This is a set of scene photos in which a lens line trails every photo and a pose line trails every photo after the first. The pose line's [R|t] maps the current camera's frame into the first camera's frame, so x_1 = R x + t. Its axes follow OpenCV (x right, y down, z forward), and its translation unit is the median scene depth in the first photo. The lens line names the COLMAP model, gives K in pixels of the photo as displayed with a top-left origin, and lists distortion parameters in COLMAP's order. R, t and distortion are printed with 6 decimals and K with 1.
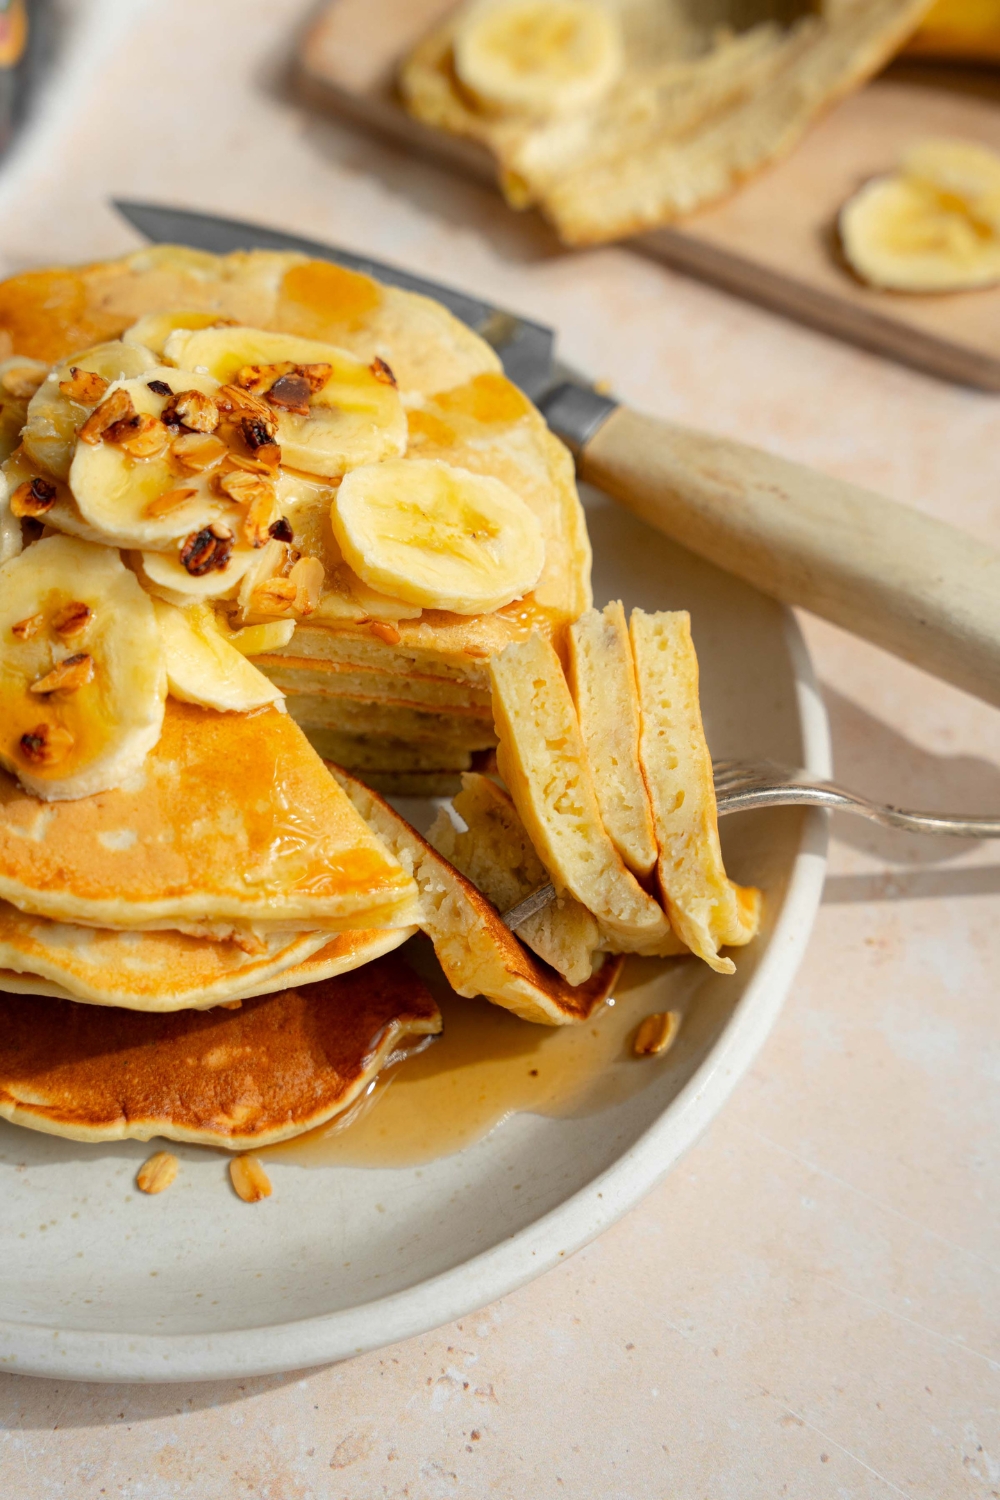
lens RADIAL K [[2542.9, 0, 486.9], [0, 2542.9, 757.9], [0, 0, 1]] dist [0.051973, 0.000000]
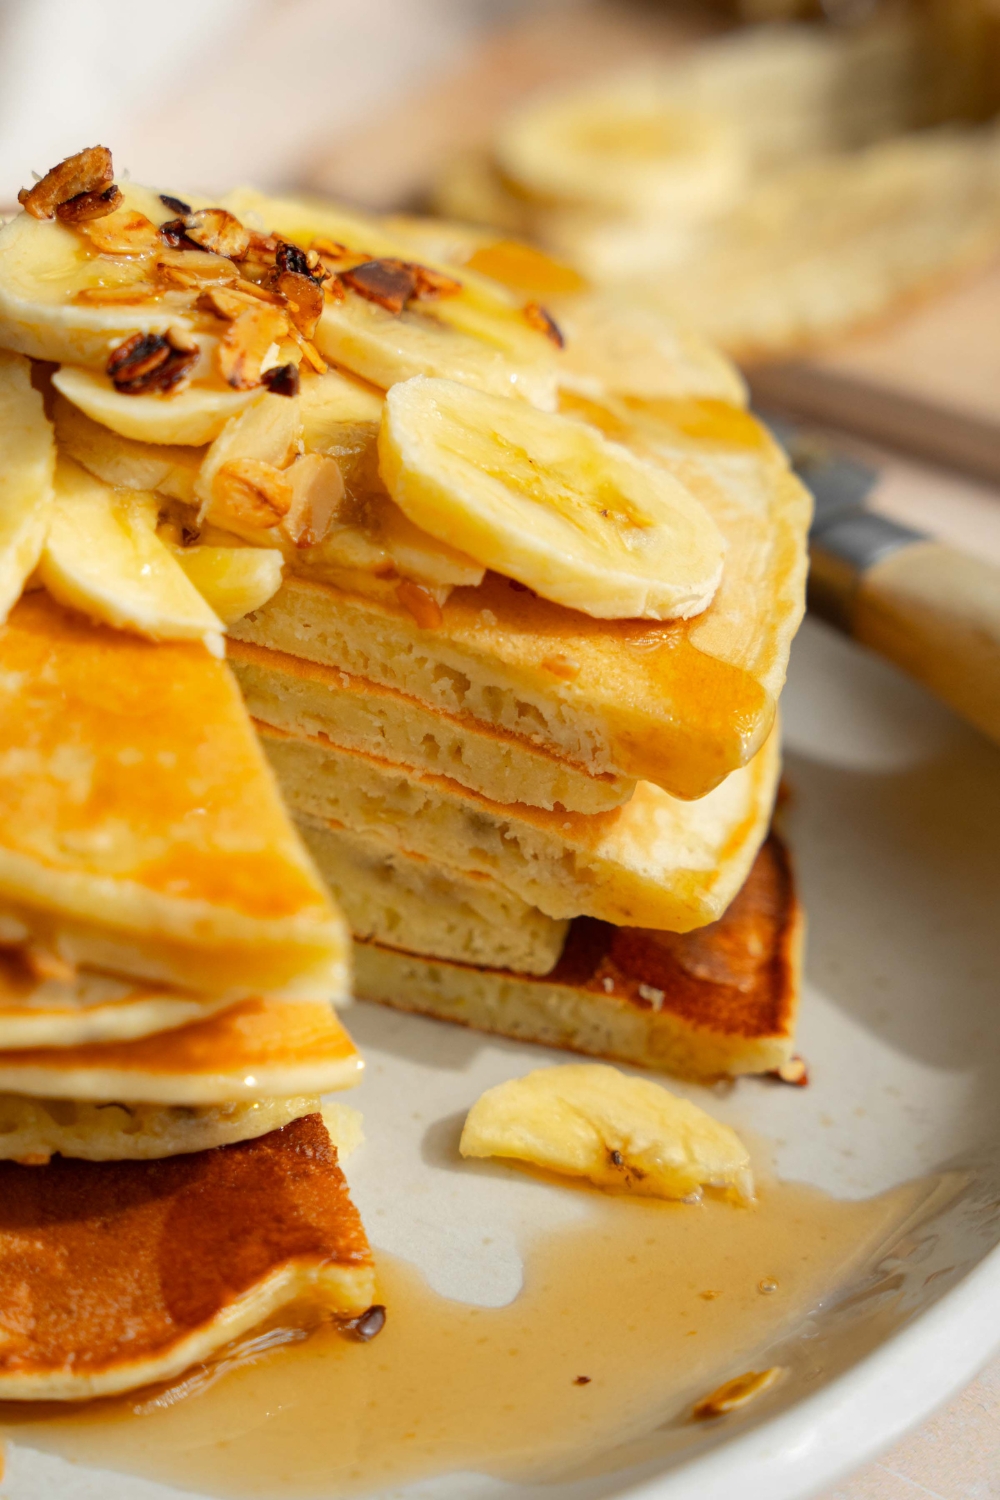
lens RADIAL K [[3532.4, 0, 364.3], [0, 3532.4, 711.5], [0, 0, 1]] dist [0.051119, 0.000000]
pose [[0.952973, 0.160374, -0.257145, 0.169575], [-0.246447, 0.903910, -0.349586, 0.273969], [0.176371, 0.396518, 0.900925, 0.236556]]
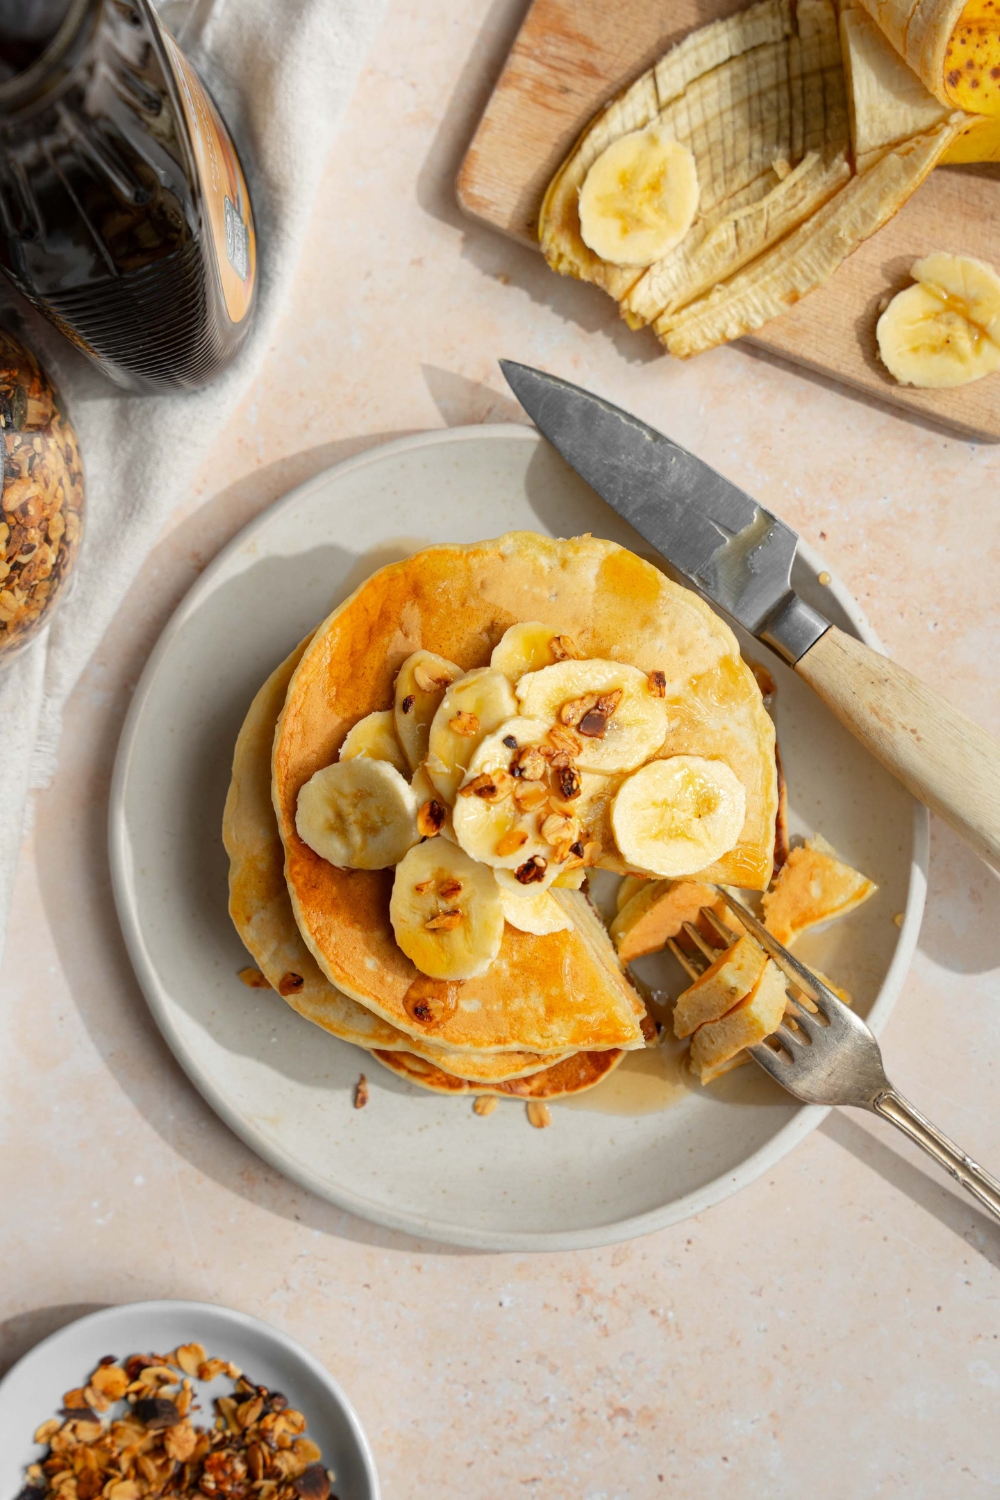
lens RADIAL K [[2840.7, 0, 469.2], [0, 2840.7, 709.9], [0, 0, 1]] dist [0.178167, 0.000000]
pose [[0.986374, 0.119102, -0.113496, 0.047573], [-0.045762, 0.861263, 0.506095, -1.056961], [0.158027, -0.494005, 0.854977, -0.529478]]
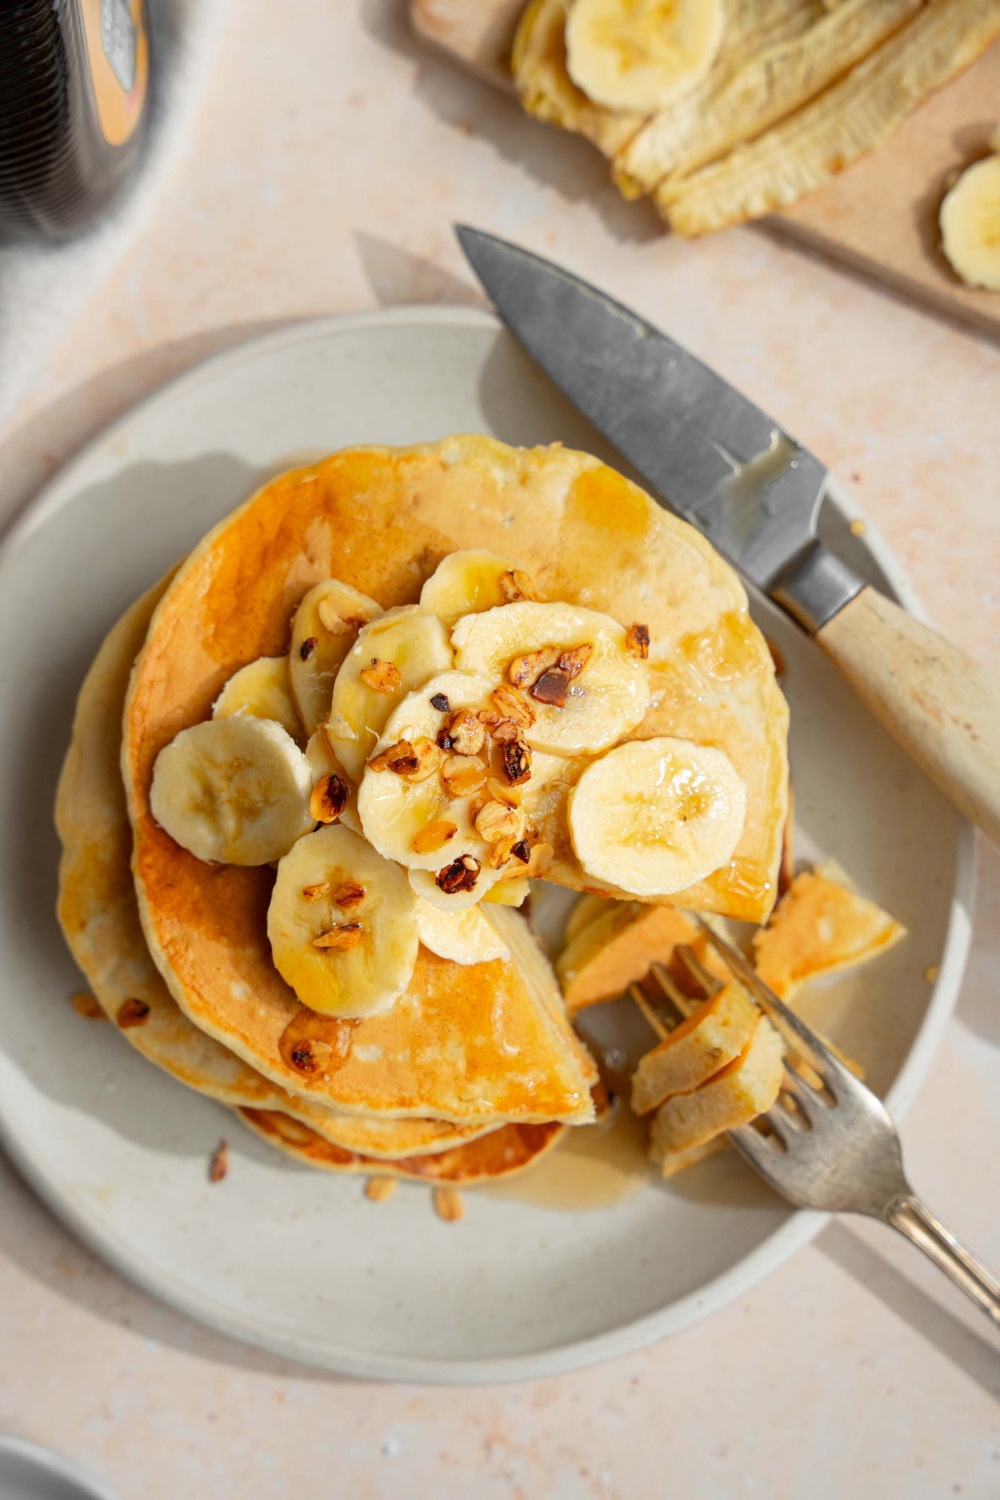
lens RADIAL K [[2840.7, 0, 464.0], [0, 2840.7, 721.8], [0, 0, 1]] dist [0.178167, 0.000000]
pose [[0.980302, 0.172573, -0.096051, 0.014066], [-0.106091, 0.870323, 0.480918, -0.775947], [0.166588, -0.461255, 0.871488, -0.179877]]
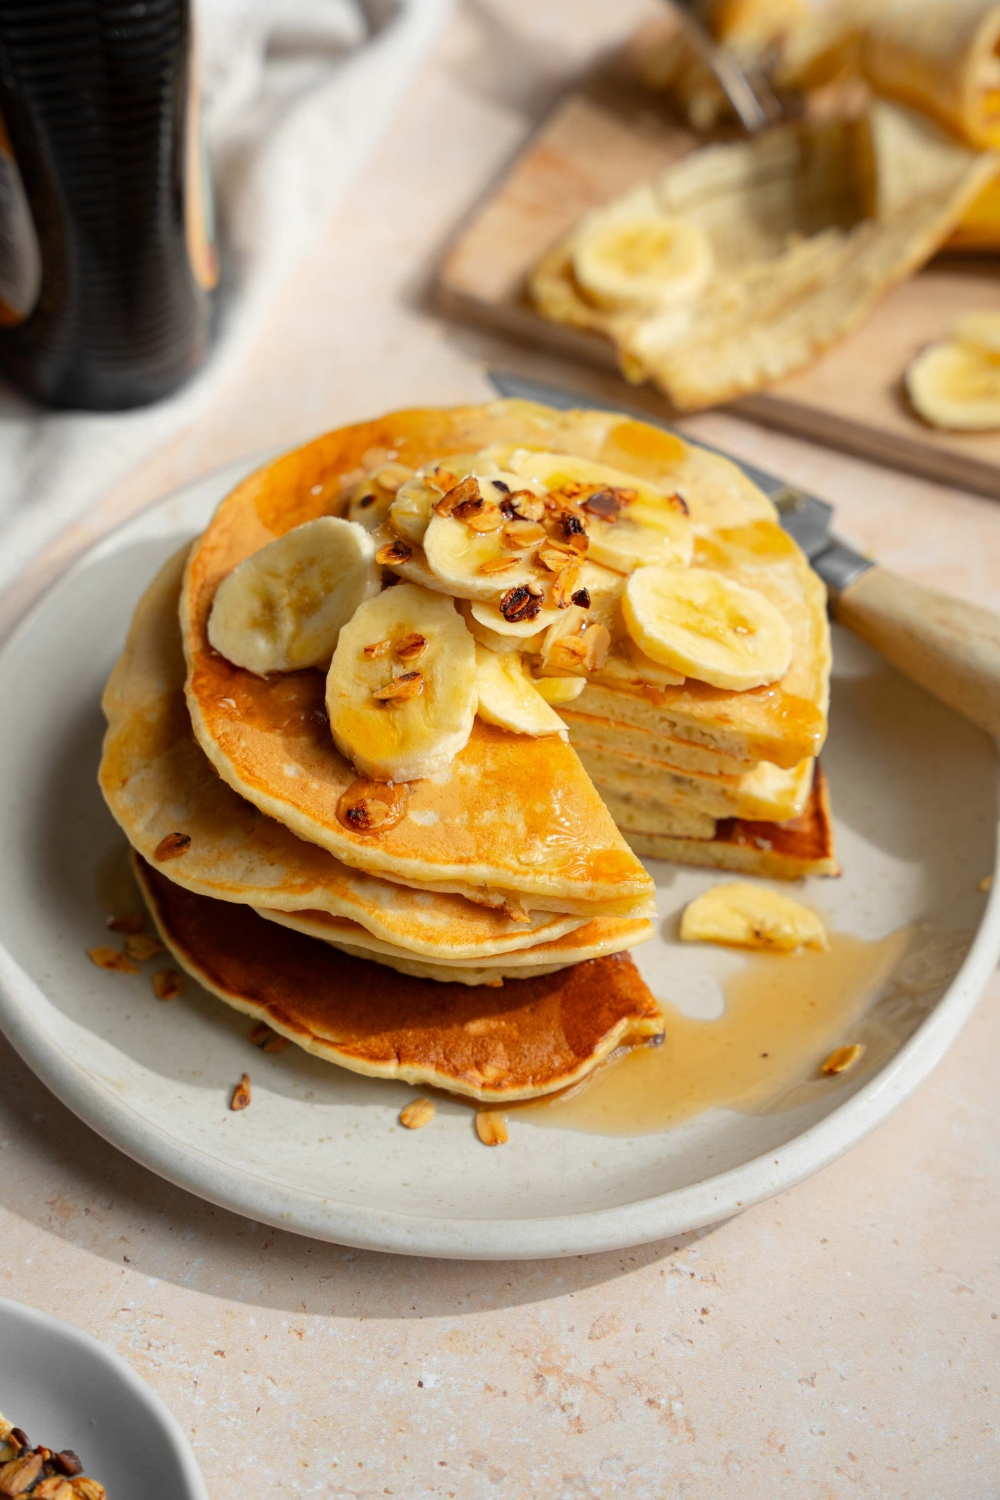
lens RADIAL K [[2840.7, 0, 458.2], [0, 2840.7, 713.1], [0, 0, 1]] dist [0.178167, 0.000000]
pose [[0.985240, 0.108622, -0.132302, 0.050258], [-0.128997, 0.979186, -0.156698, 0.188702], [0.112528, 0.171452, 0.978745, -0.369871]]
